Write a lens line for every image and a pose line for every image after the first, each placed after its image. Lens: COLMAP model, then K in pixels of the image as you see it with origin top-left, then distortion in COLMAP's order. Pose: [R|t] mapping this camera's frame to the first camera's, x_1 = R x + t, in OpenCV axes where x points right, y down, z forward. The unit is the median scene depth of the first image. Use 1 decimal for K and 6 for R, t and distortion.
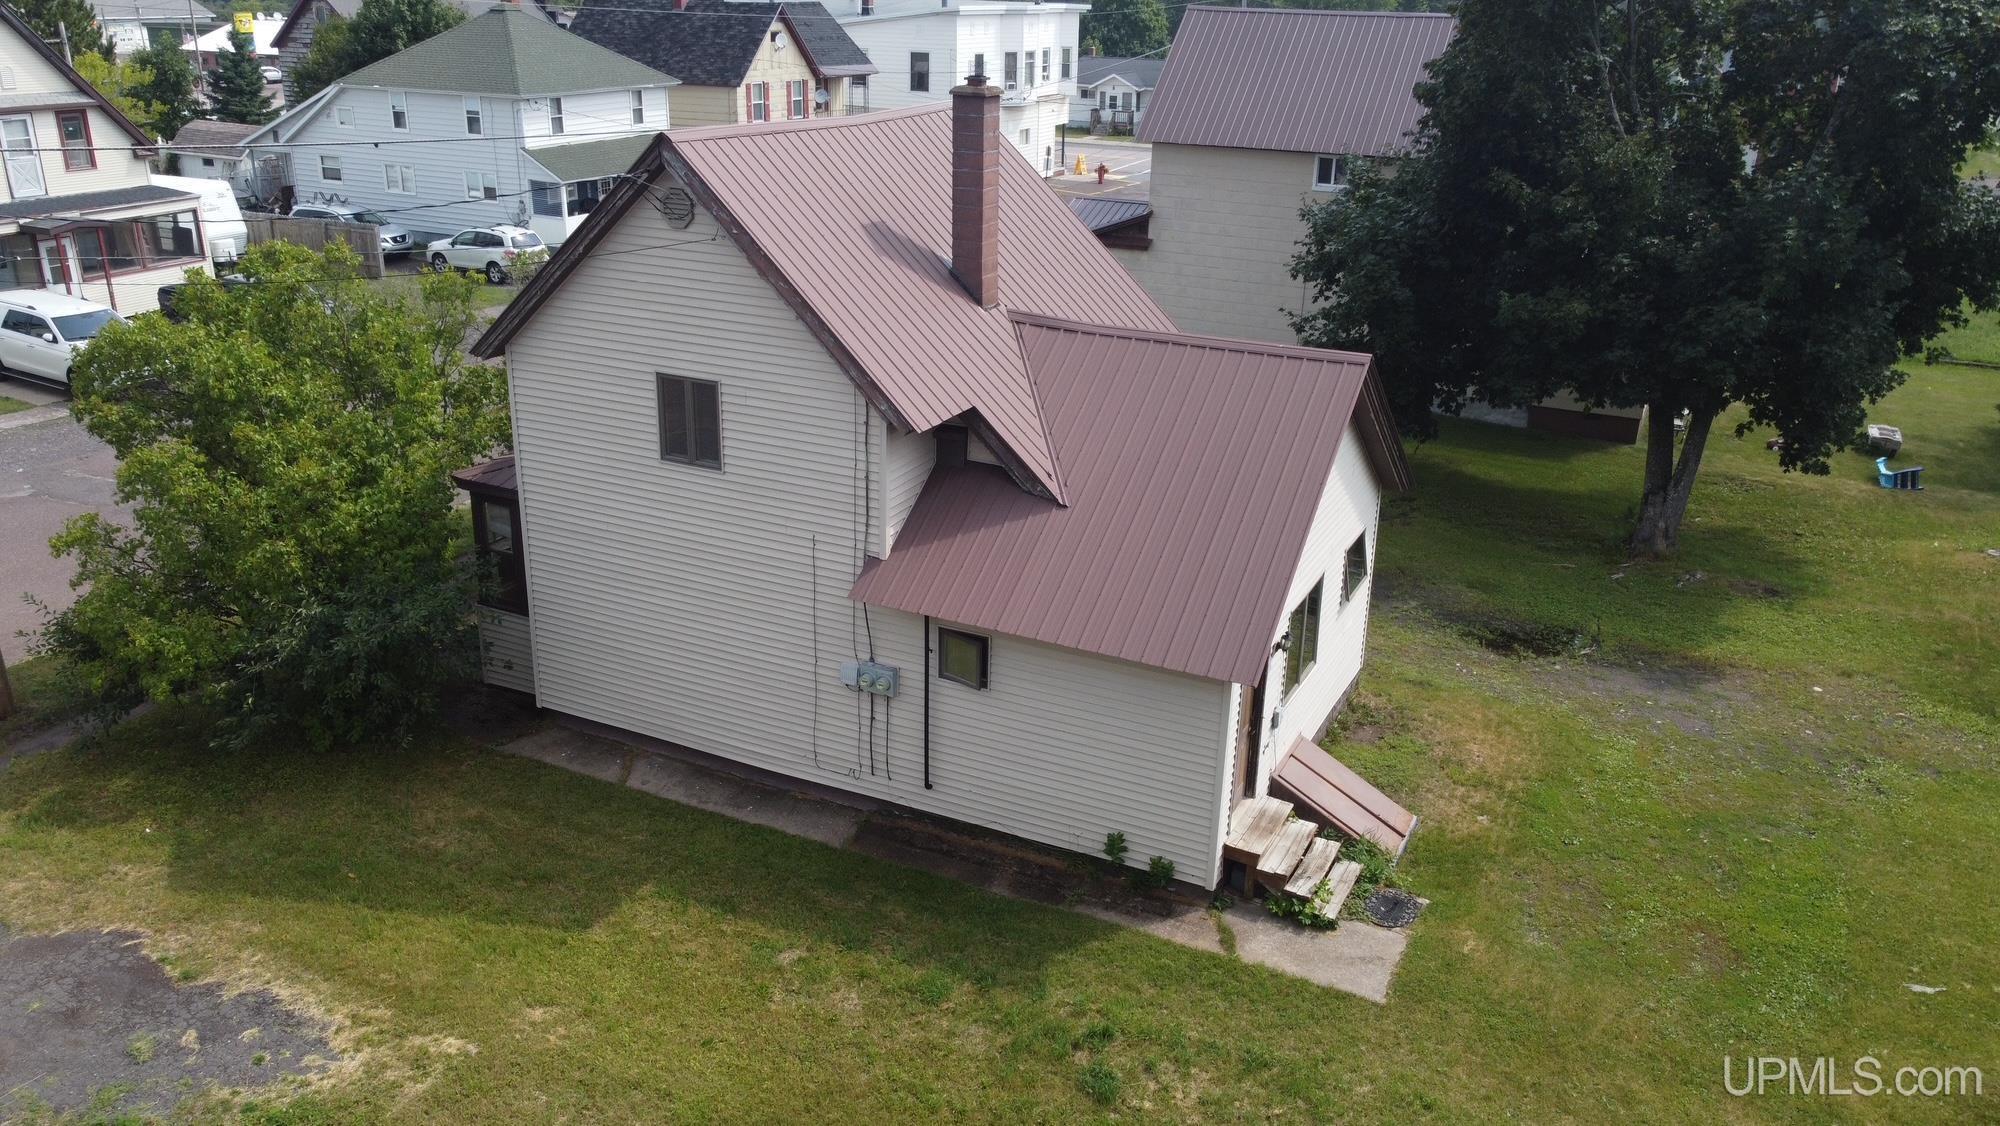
lens RADIAL K [[1511.0, 0, 994.8], [0, 1511.0, 561.4], [0, 0, 1]] dist [0.006200, 0.000042]
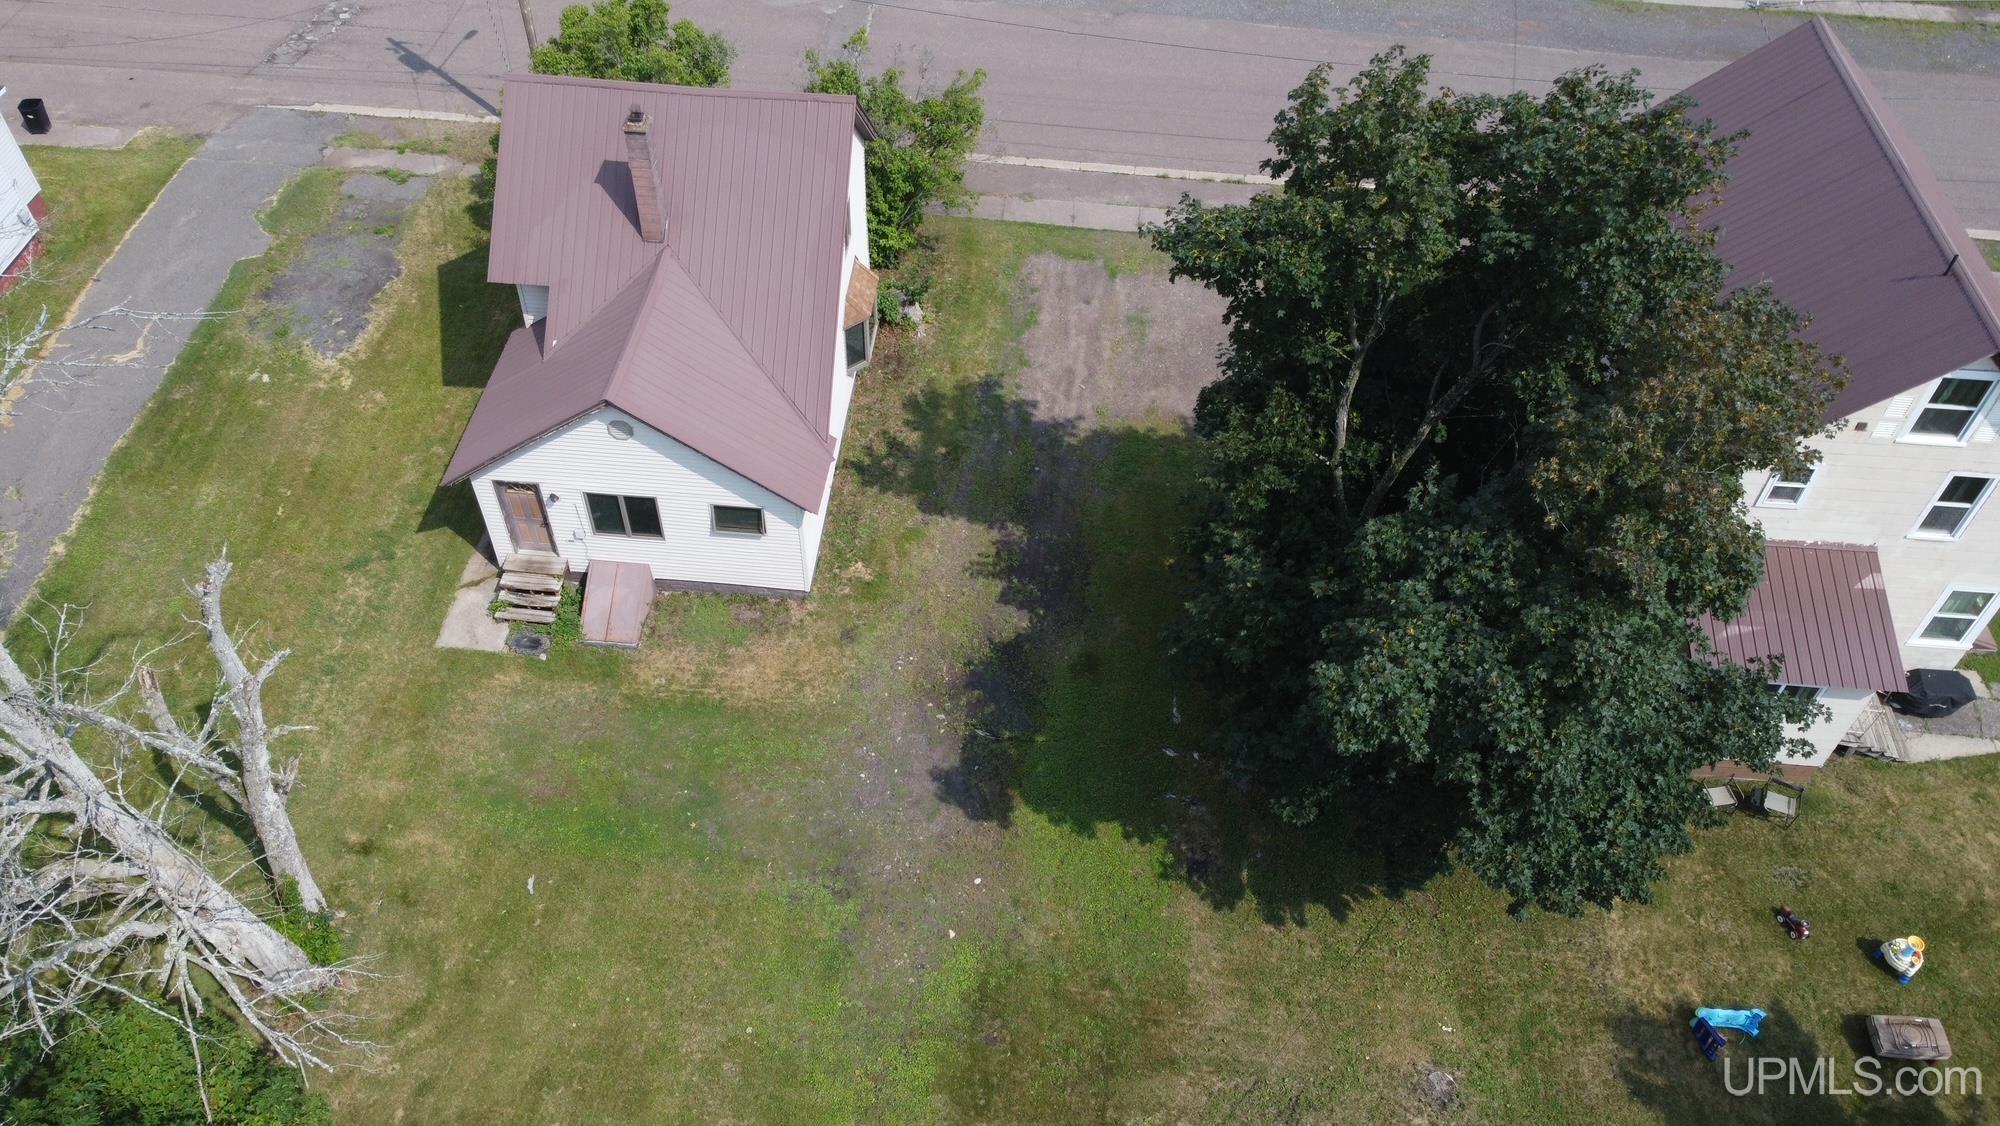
lens RADIAL K [[1492.6, 0, 1002.3], [0, 1492.6, 569.6], [0, 0, 1]] dist [-0.006395, 0.001046]
pose [[0.370697, 0.679231, -0.633426, 1.532328], [-0.351228, 0.733892, 0.581413, -1.069128], [0.859780, 0.006949, 0.510617, 0.560873]]
